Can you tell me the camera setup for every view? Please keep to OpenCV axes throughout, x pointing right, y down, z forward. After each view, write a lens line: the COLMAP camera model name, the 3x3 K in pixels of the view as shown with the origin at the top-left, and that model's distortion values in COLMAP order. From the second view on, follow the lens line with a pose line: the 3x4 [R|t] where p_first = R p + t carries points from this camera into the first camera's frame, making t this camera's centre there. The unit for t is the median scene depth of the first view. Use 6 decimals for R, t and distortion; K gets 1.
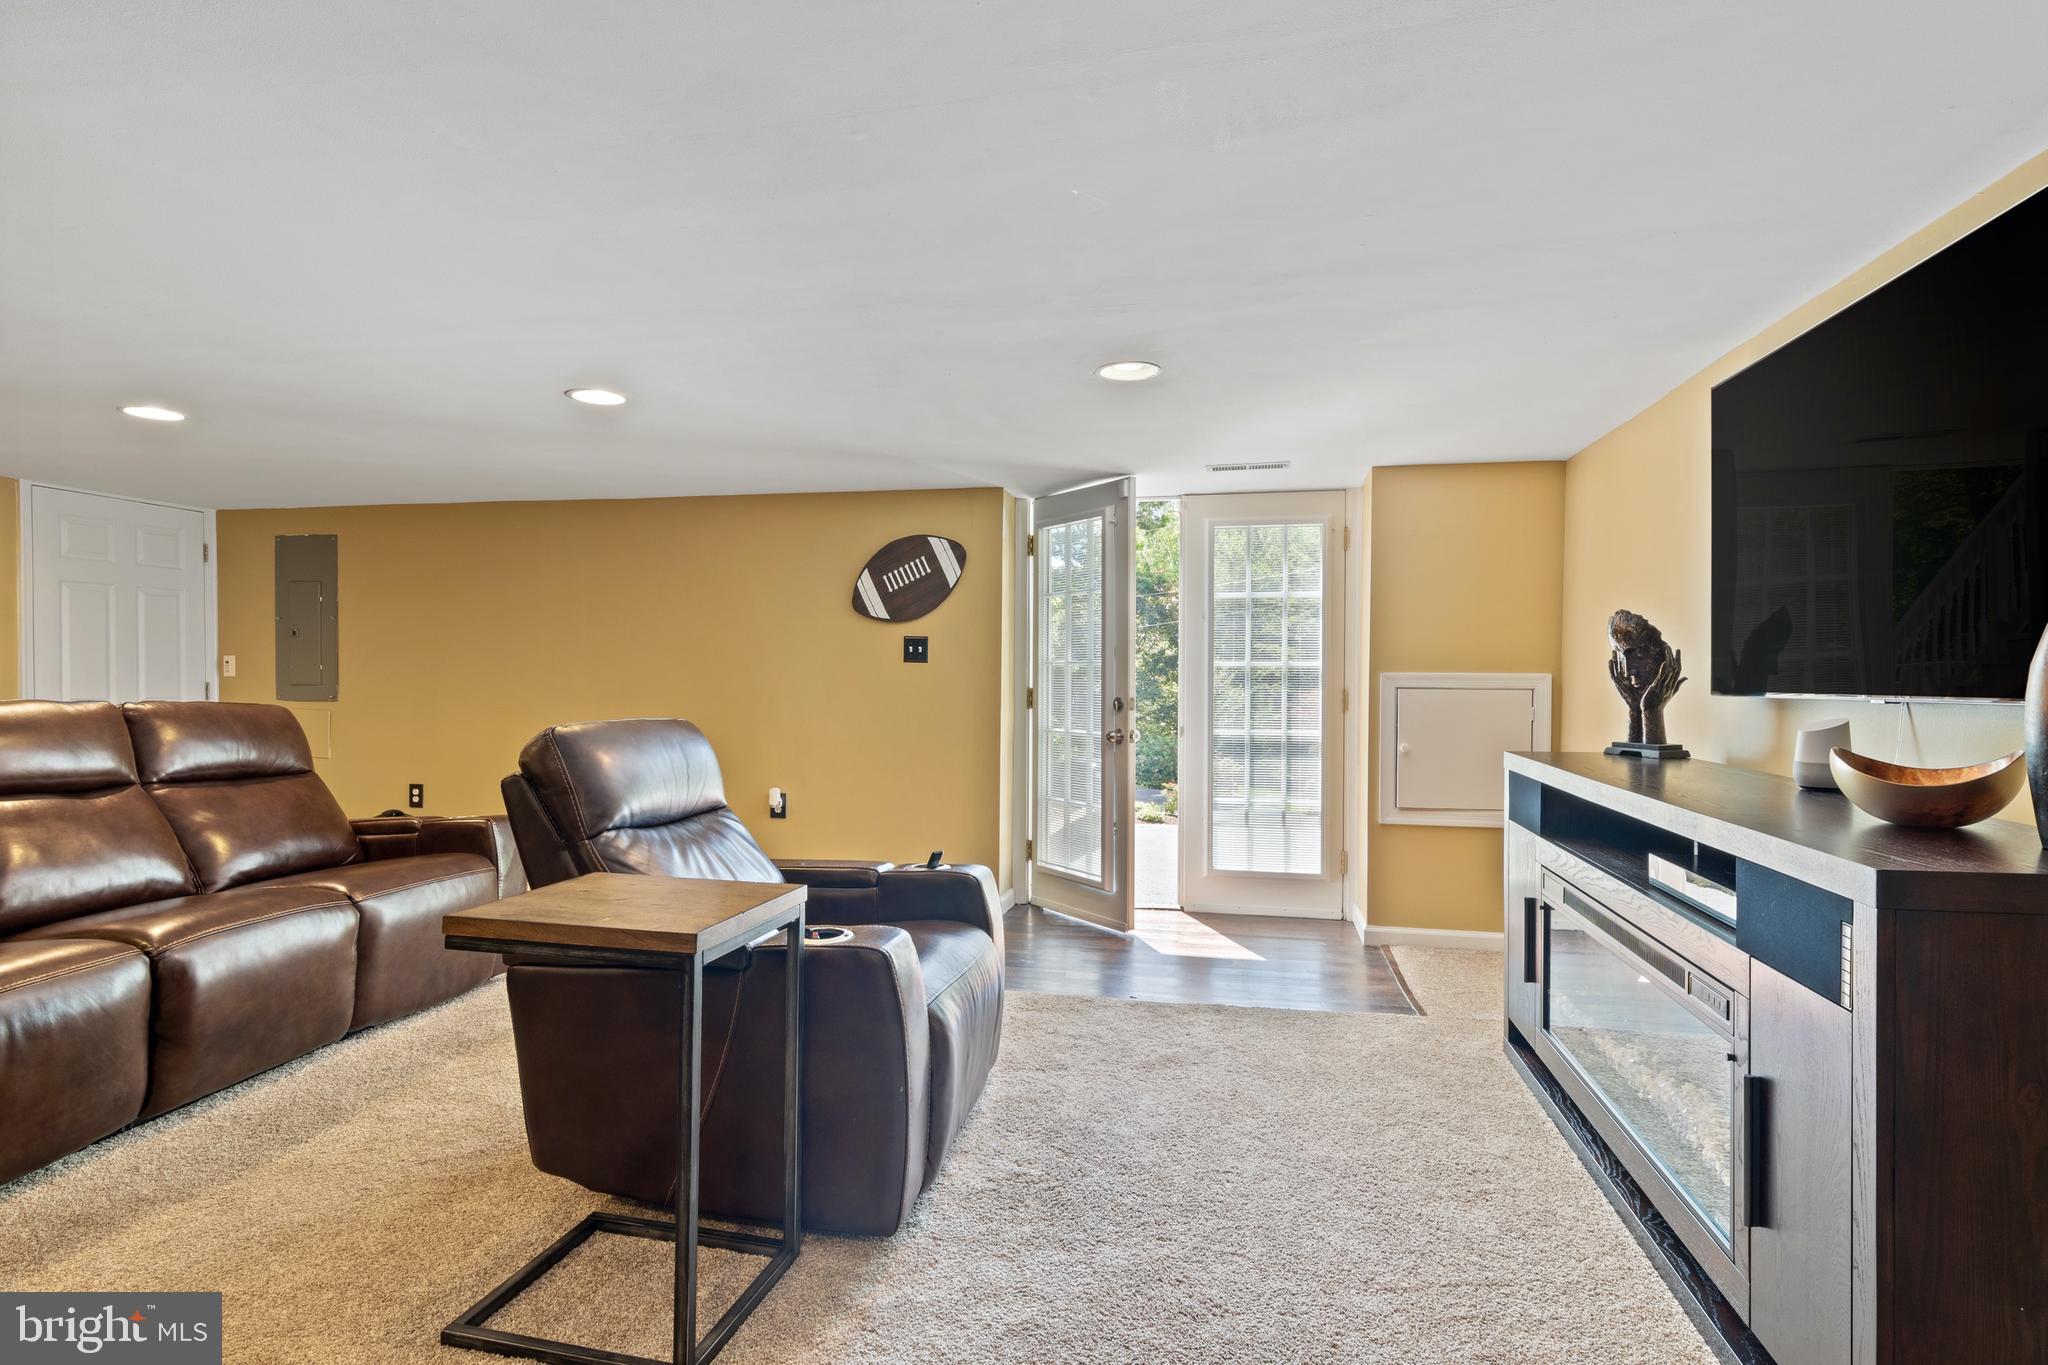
lens RADIAL K [[1055.9, 0, 1025.6], [0, 1055.9, 683.8], [0, 0, 1]] dist [0.013051, -0.004325]
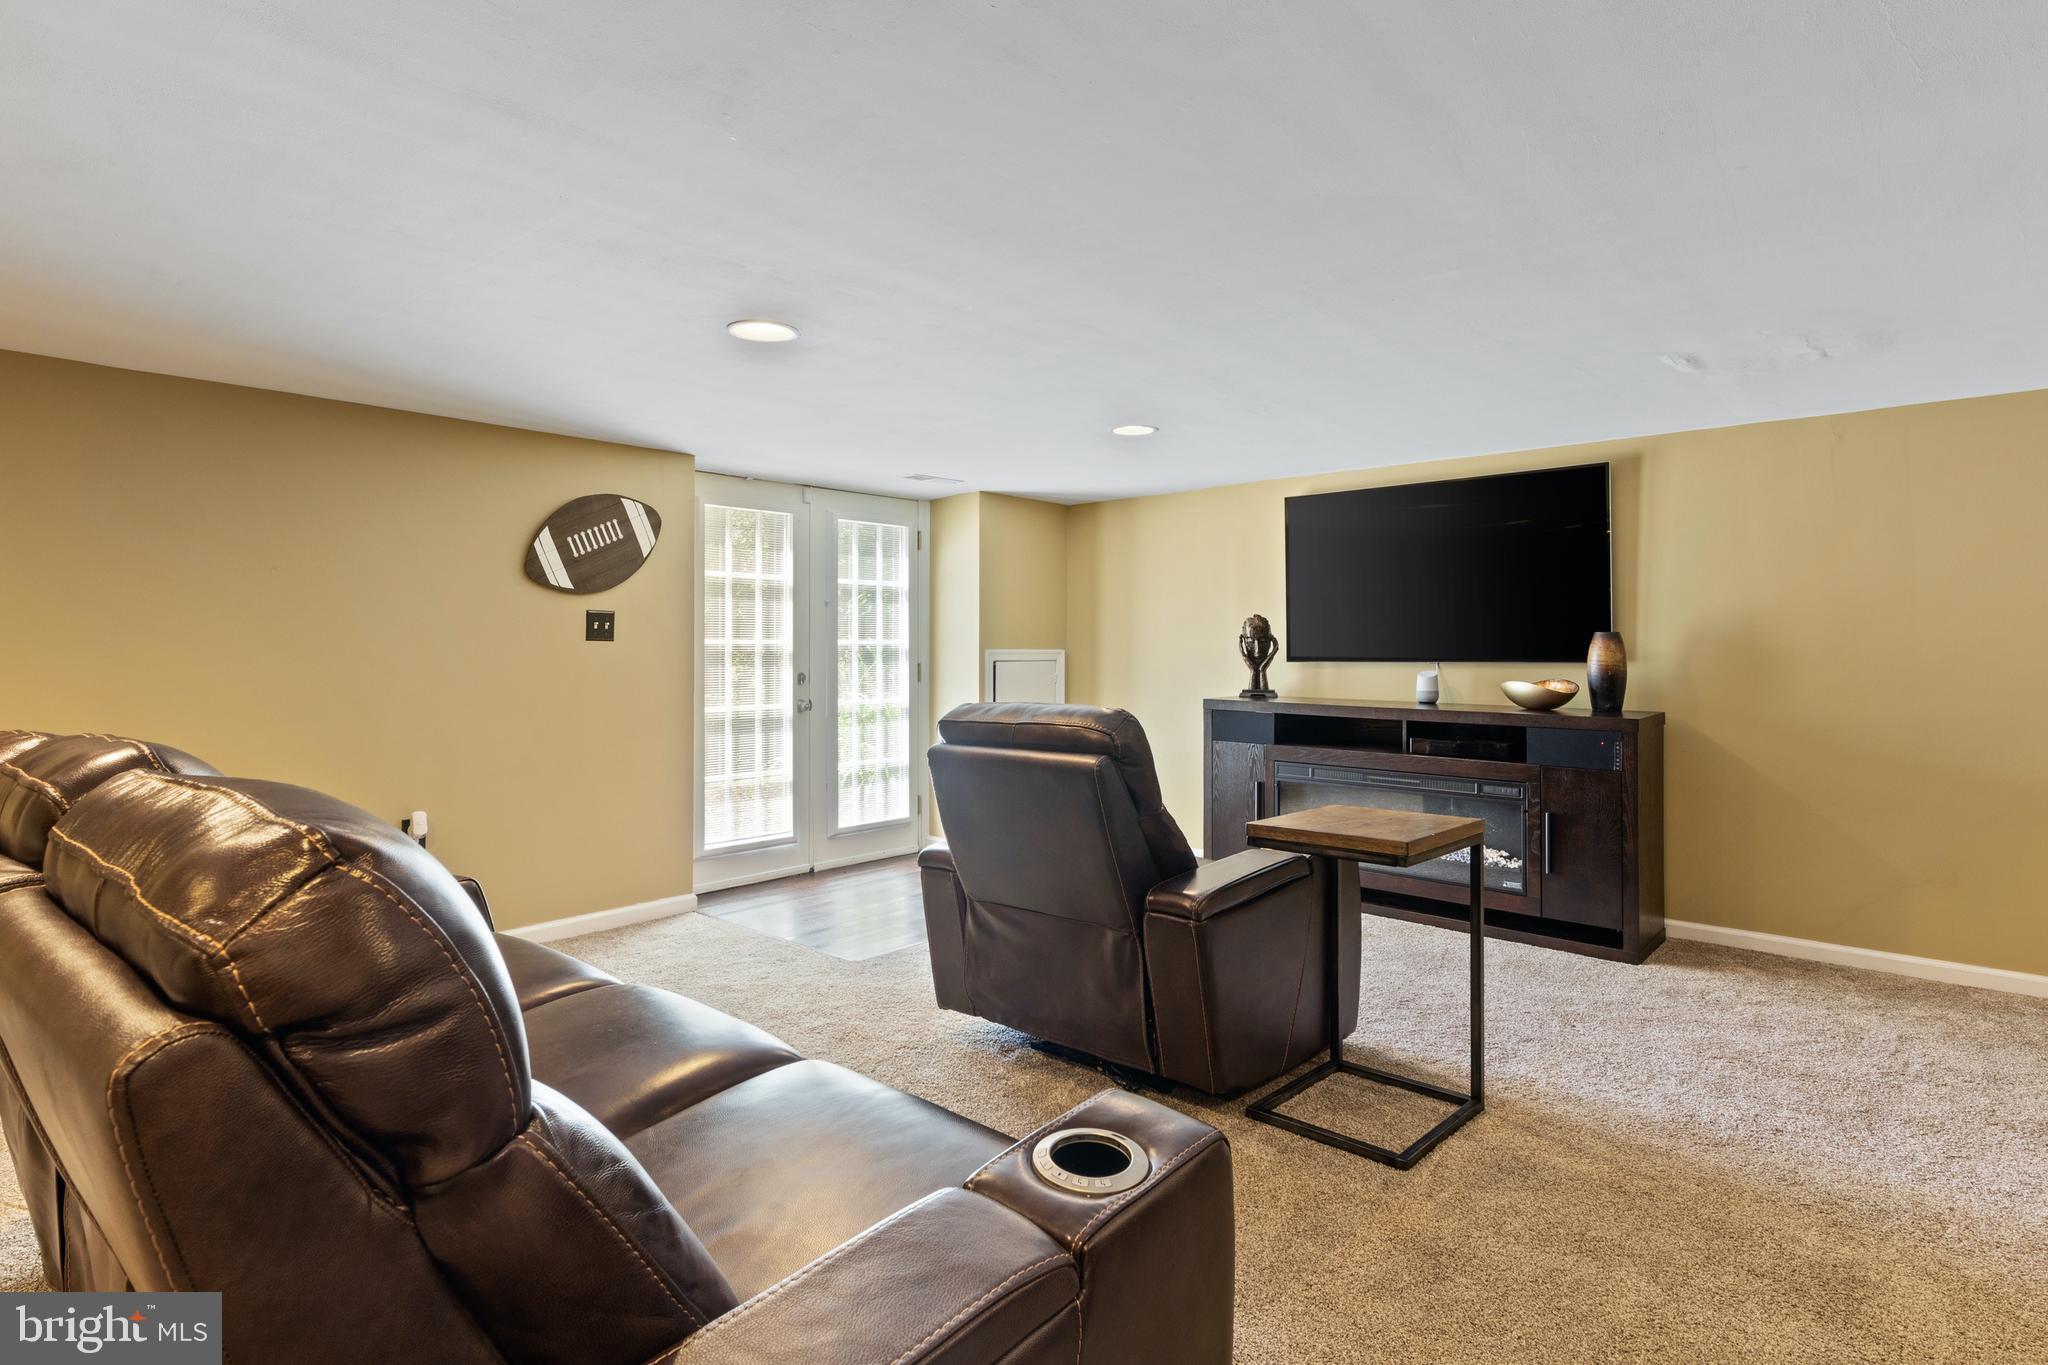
lens RADIAL K [[1055.9, 0, 1028.5], [0, 1055.9, 647.3], [0, 0, 1]] dist [0.013051, -0.004325]
pose [[0.500450, -0.004185, 0.865755, -0.680952], [0.012788, 0.999915, -0.002558, -0.008576], [-0.865671, 0.012352, 0.500461, 0.269492]]
